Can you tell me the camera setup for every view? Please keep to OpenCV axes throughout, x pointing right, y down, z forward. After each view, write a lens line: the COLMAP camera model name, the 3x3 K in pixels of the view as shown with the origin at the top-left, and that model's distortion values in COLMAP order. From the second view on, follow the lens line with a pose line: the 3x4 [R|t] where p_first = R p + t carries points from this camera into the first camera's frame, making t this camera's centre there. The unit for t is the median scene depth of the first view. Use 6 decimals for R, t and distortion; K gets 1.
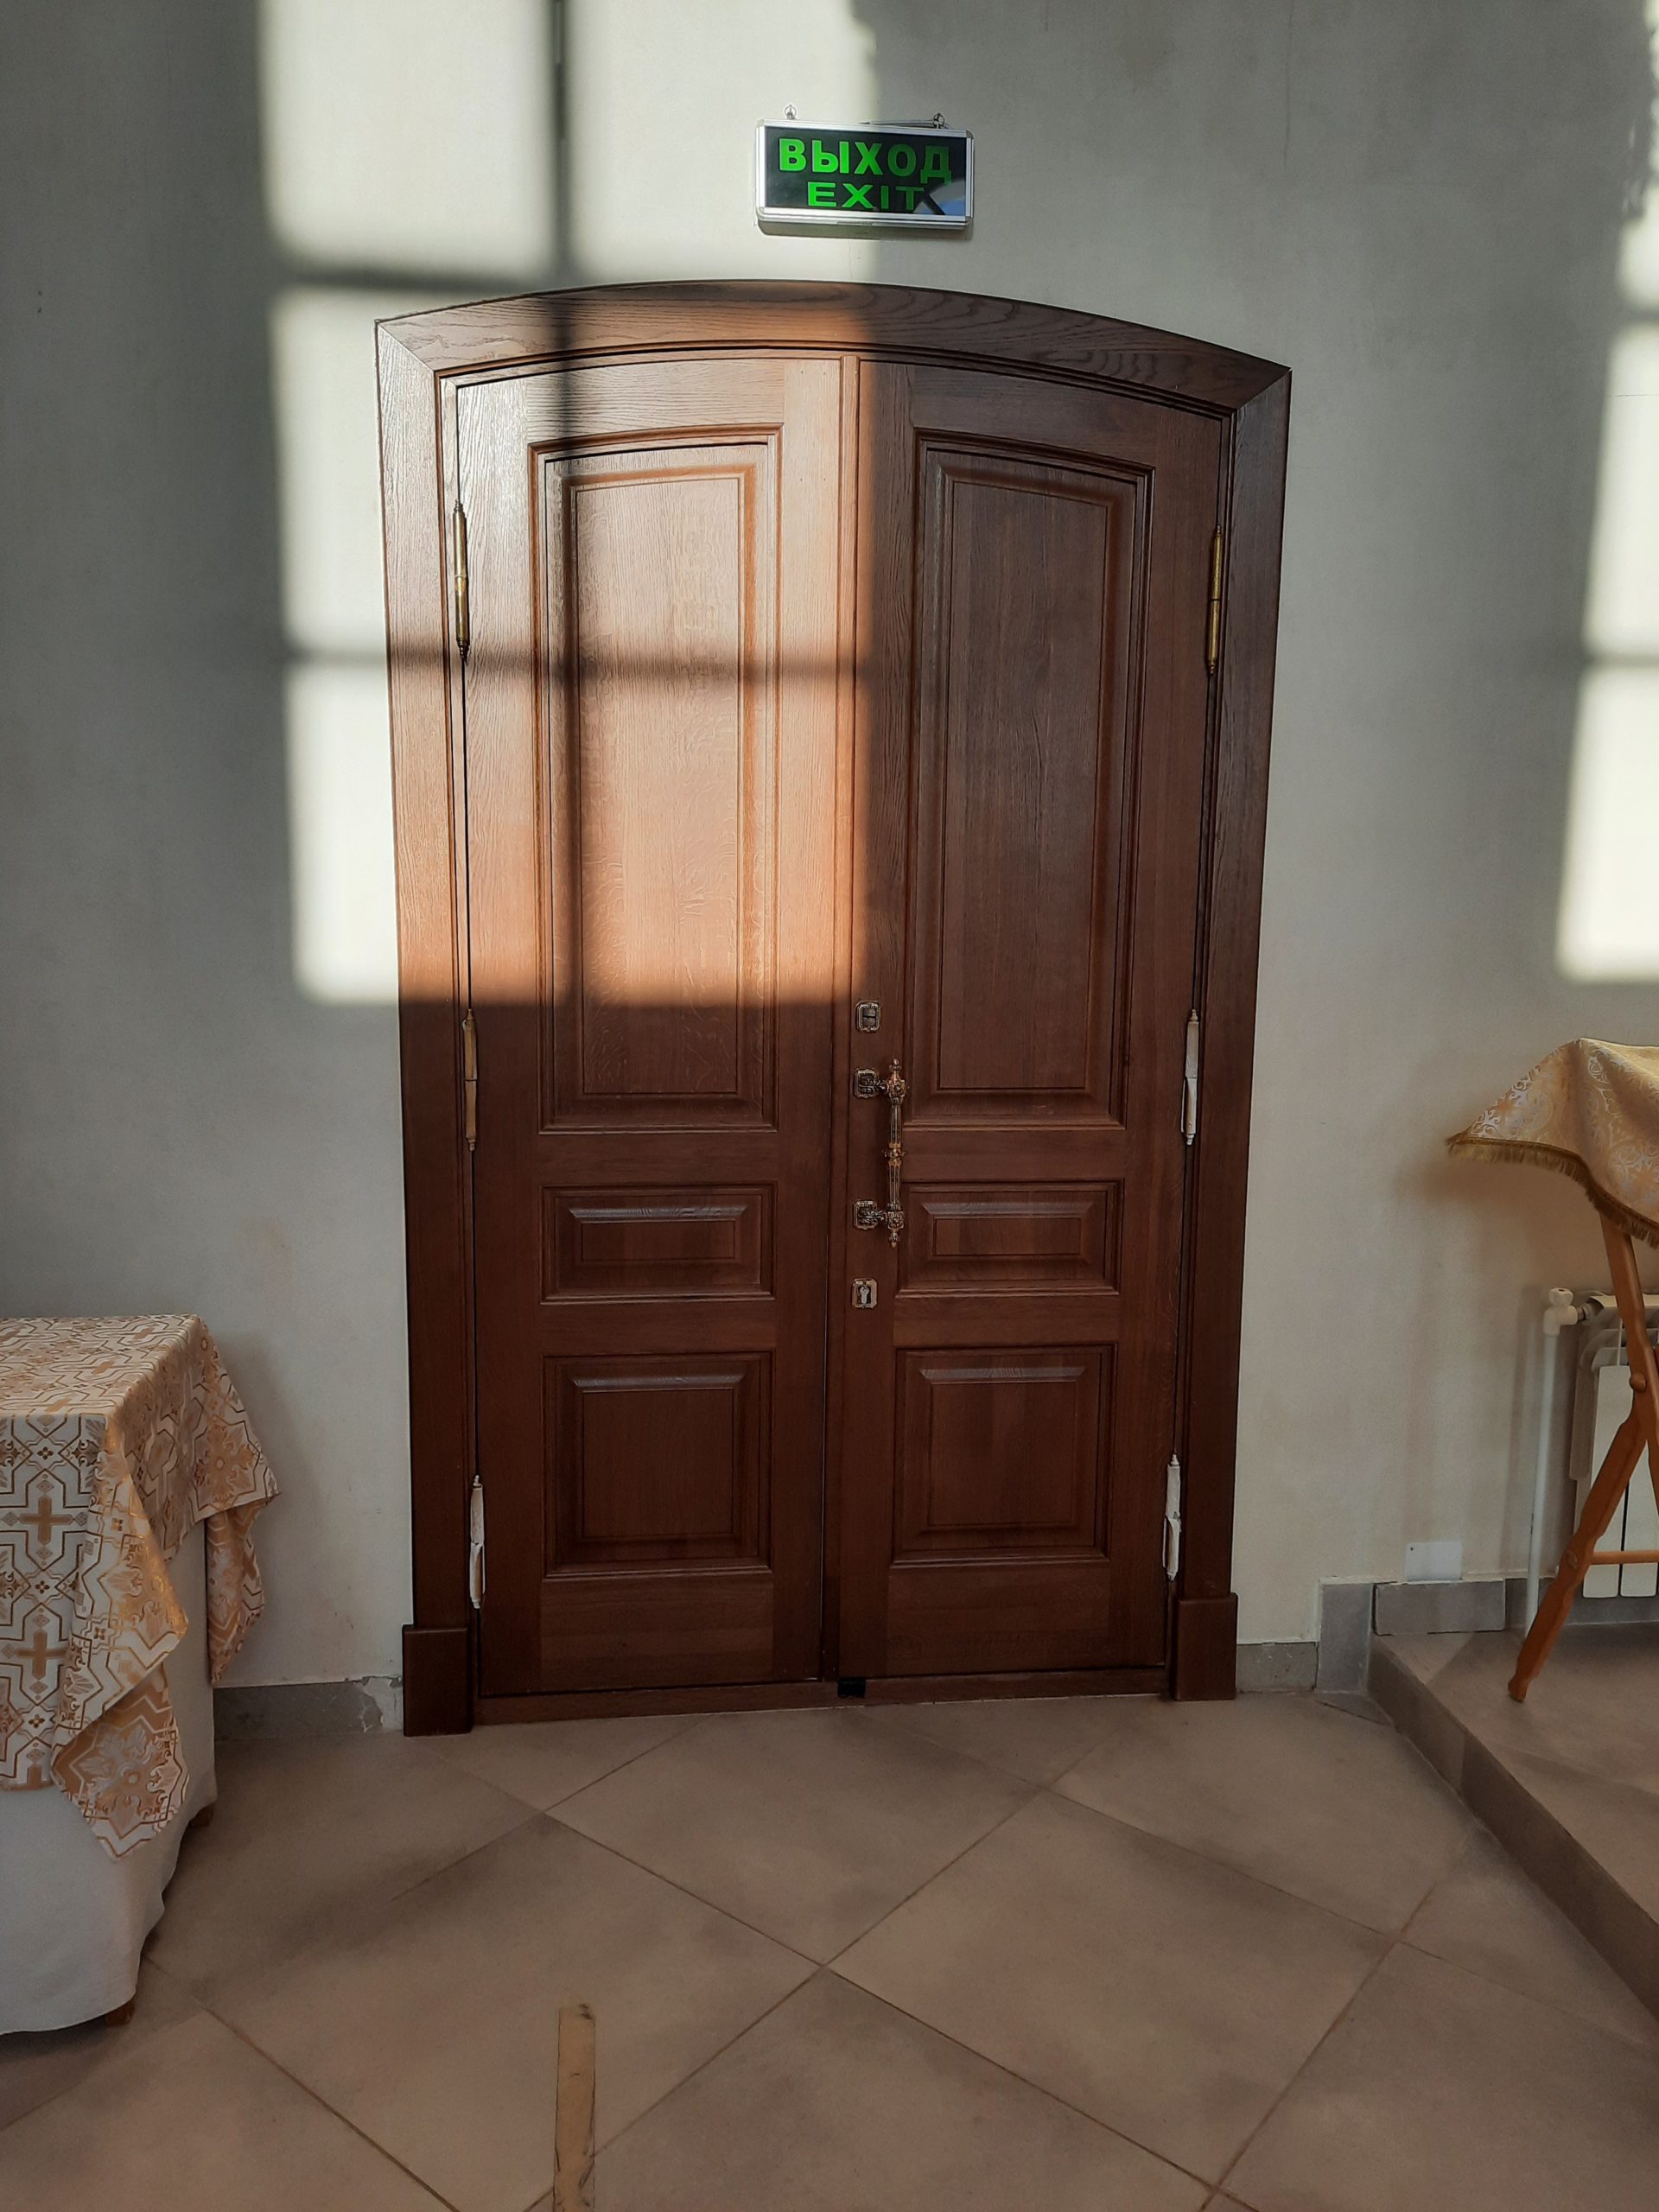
lens RADIAL K [[1619.1, 0, 823.5], [0, 1619.1, 1097.3], [0, 0, 1]] dist [0.054490, -0.055522]
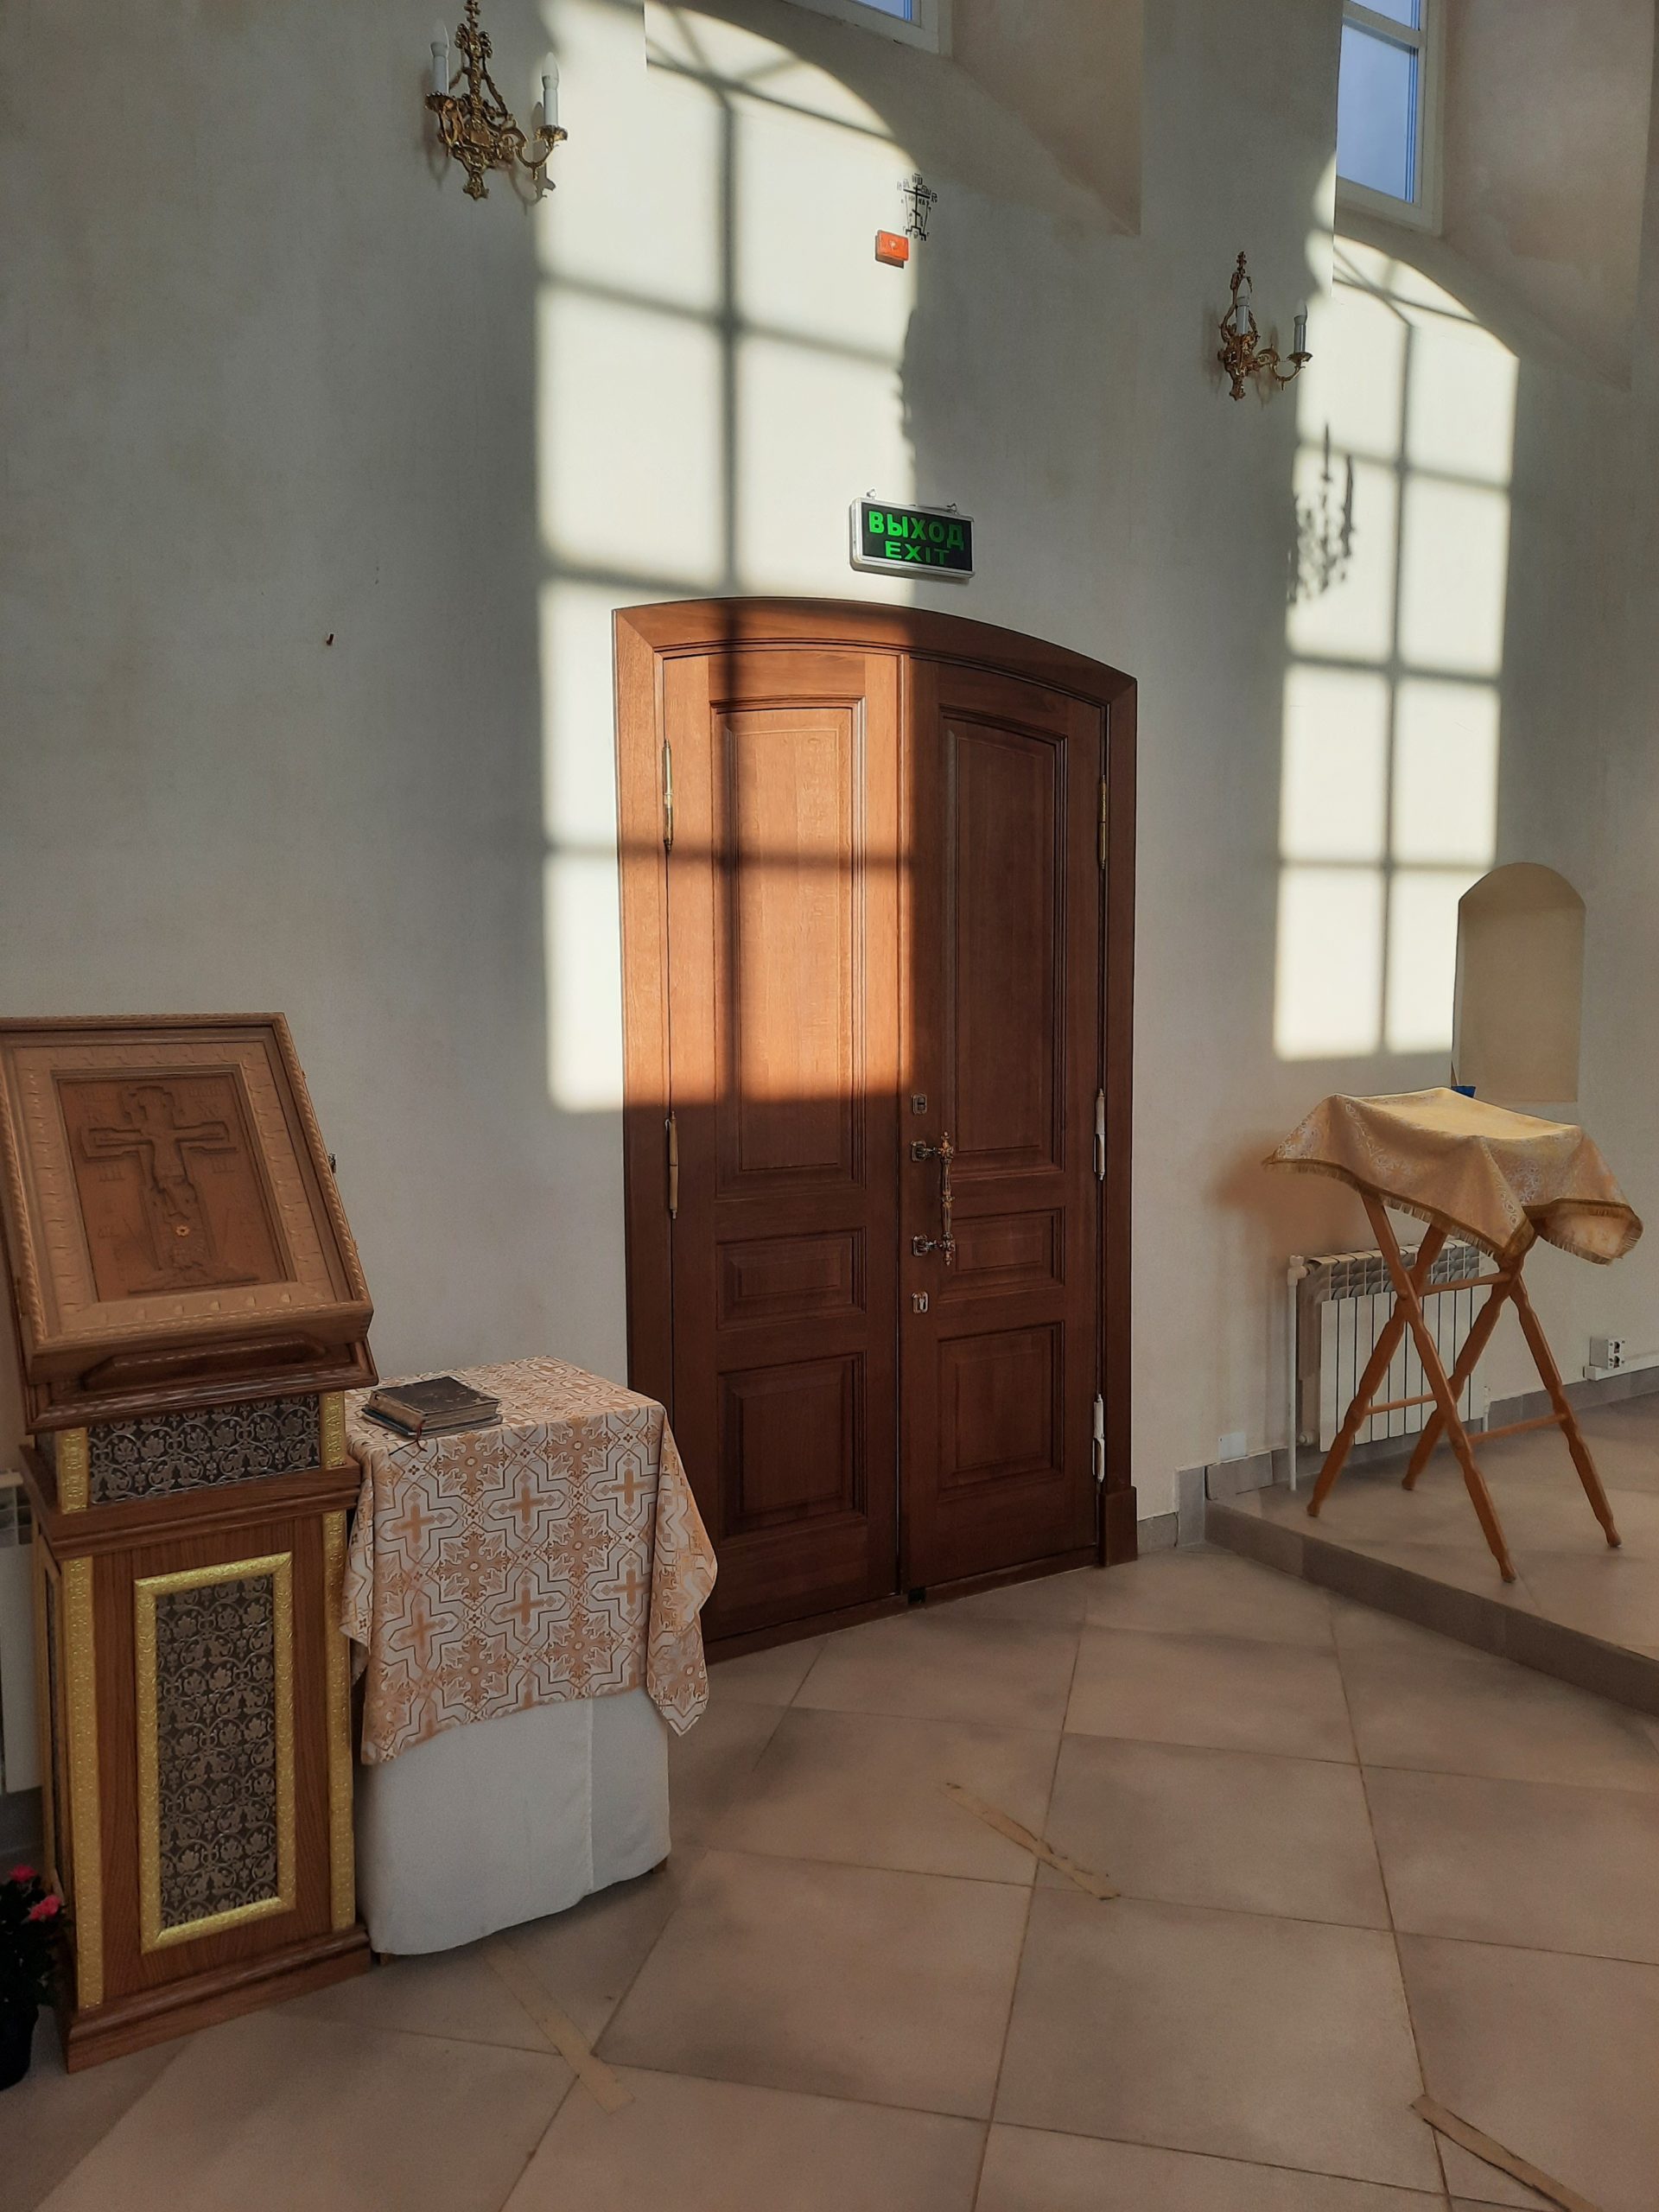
lens RADIAL K [[1619.1, 0, 823.5], [0, 1619.1, 1097.3], [0, 0, 1]] dist [0.054490, -0.055522]
pose [[0.898612, -0.046277, 0.436297, -0.693149], [0.075406, 0.995915, -0.049674, 0.009267], [-0.432216, 0.077537, 0.898430, -0.245591]]
